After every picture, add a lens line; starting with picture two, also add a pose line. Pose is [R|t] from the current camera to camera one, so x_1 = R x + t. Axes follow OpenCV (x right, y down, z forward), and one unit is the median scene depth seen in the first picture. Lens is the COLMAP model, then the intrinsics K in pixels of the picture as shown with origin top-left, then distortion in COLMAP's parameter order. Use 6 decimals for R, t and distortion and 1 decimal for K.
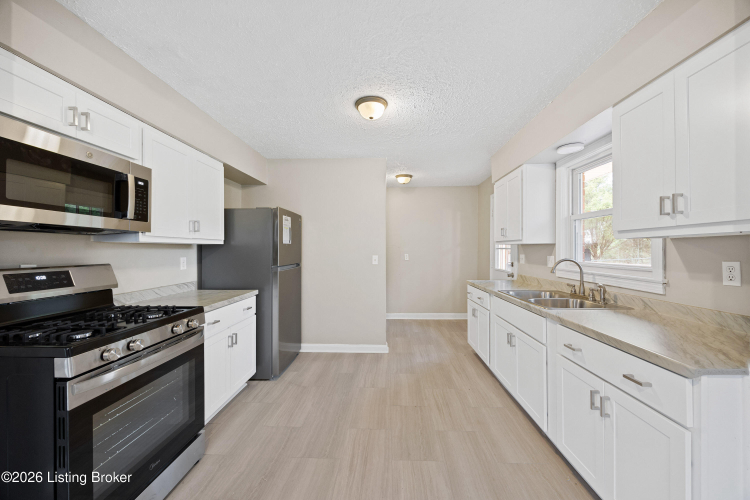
lens RADIAL K [[287.5, 0, 375.0], [0, 287.5, 248.7], [0, 0, 1]] dist [-0.003938, 0.000202]
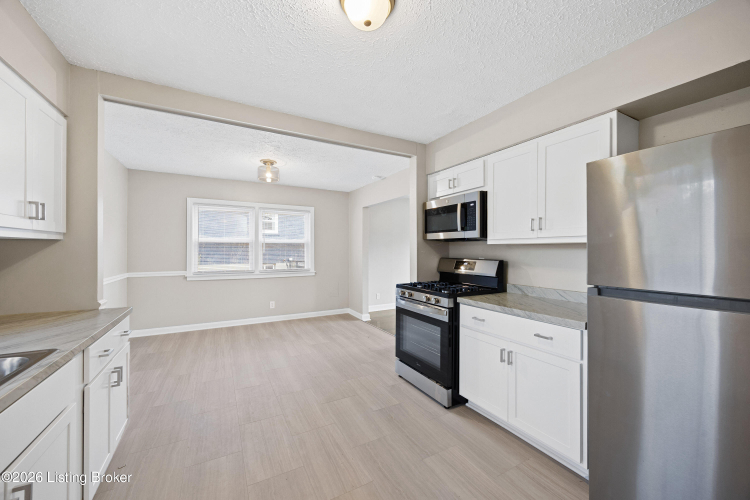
lens RADIAL K [[287.5, 0, 375.8], [0, 287.5, 248.9], [0, 0, 1]] dist [-0.003938, 0.000202]
pose [[-0.853643, -0.000336, -0.520859, 0.271698], [0.002060, 0.999990, -0.004022, 0.001945], [0.520855, -0.004506, -0.853633, 1.487813]]
